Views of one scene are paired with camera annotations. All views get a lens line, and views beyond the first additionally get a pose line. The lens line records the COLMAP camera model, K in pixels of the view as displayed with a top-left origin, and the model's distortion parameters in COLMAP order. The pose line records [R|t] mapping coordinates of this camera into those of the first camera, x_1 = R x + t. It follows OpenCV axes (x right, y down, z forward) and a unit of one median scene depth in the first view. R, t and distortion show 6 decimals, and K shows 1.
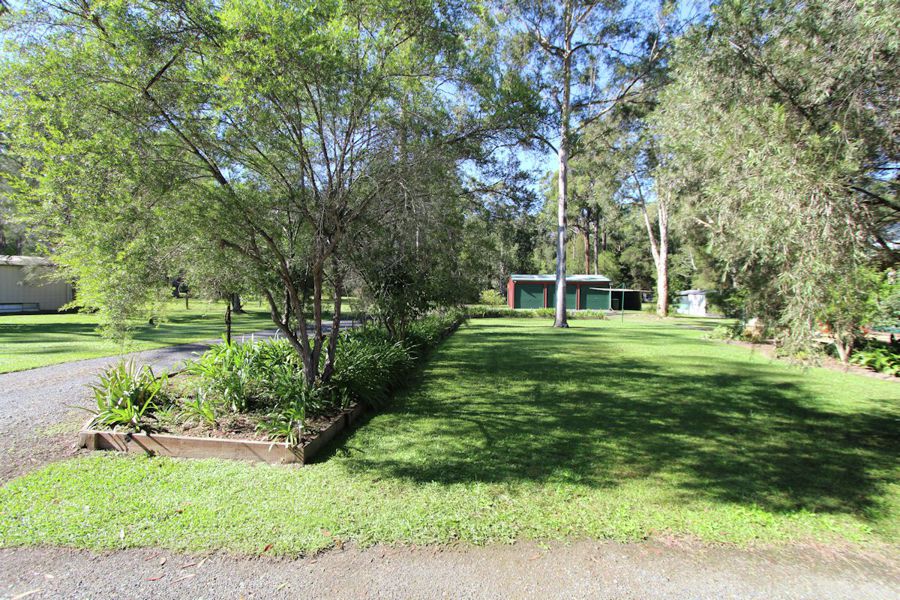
lens RADIAL K [[419.9, 0, 453.9], [0, 419.9, 296.8], [0, 0, 1]] dist [-0.003293, 0.001718]
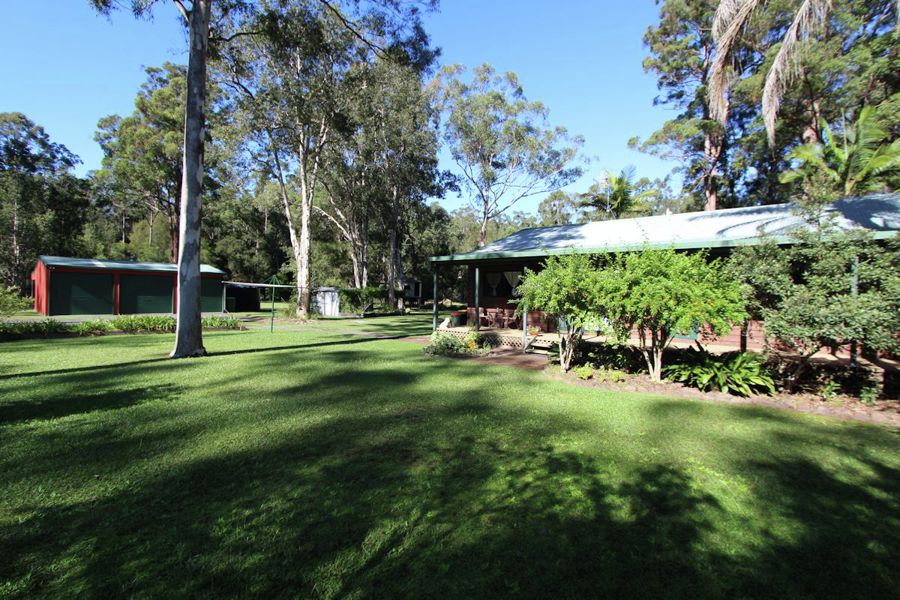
lens RADIAL K [[419.9, 0, 451.5], [0, 419.9, 295.3], [0, 0, 1]] dist [-0.003293, 0.001718]
pose [[0.606760, -0.000133, 0.794885, 0.016663], [-0.003800, 0.999988, 0.003068, -0.001686], [-0.794876, -0.004882, 0.606753, 0.167385]]
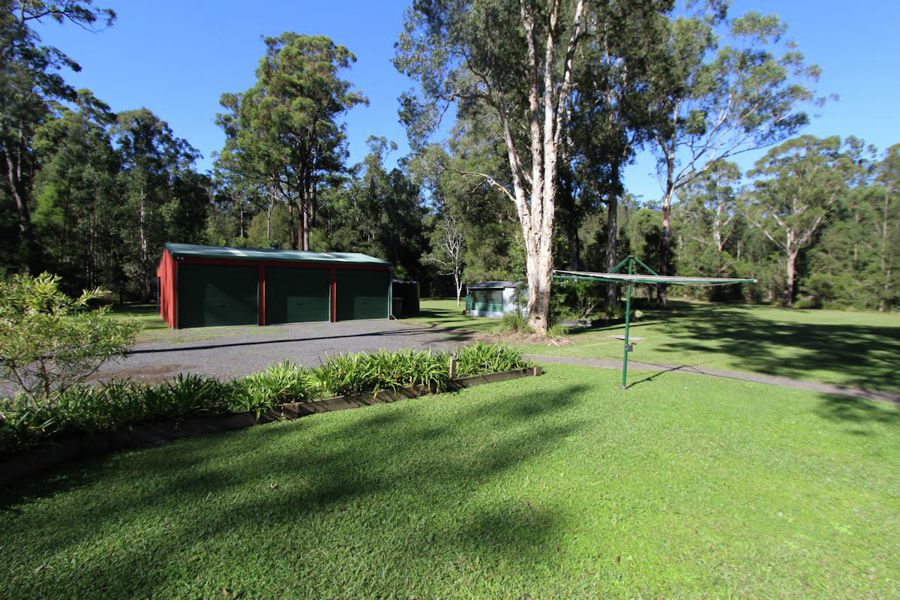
lens RADIAL K [[419.9, 0, 456.3], [0, 419.9, 293.5], [0, 0, 1]] dist [-0.003293, 0.001718]
pose [[0.735310, -0.015199, 0.677560, 0.054583], [0.006858, 0.999864, 0.014986, -0.005522], [-0.677696, -0.006373, 0.735315, 0.419979]]
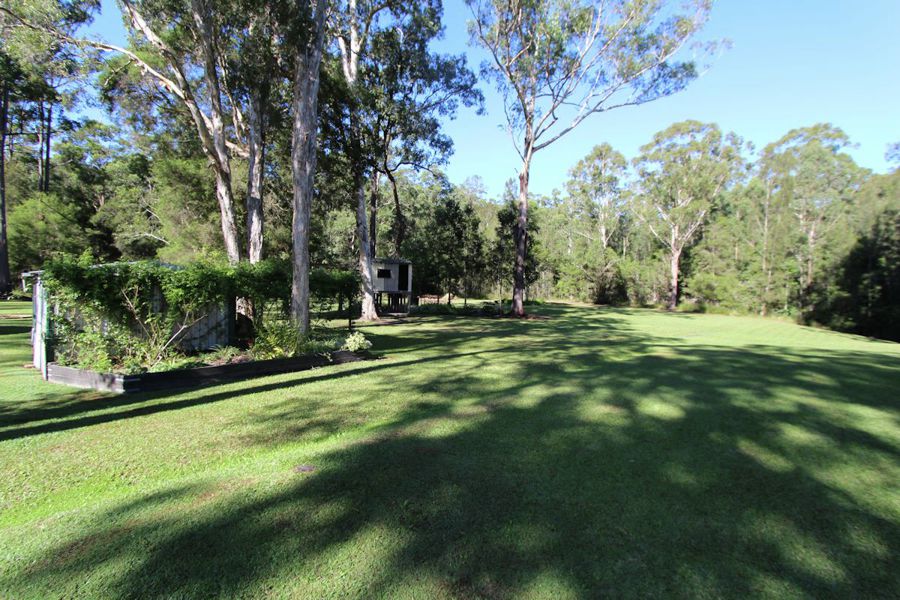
lens RADIAL K [[419.9, 0, 450.0], [0, 419.9, 295.6], [0, 0, 1]] dist [-0.003293, 0.001718]
pose [[0.599778, -0.013760, 0.800048, 0.364056], [-0.002327, 0.999818, 0.018941, 0.000124], [-0.800163, -0.013222, 0.599637, 0.469296]]
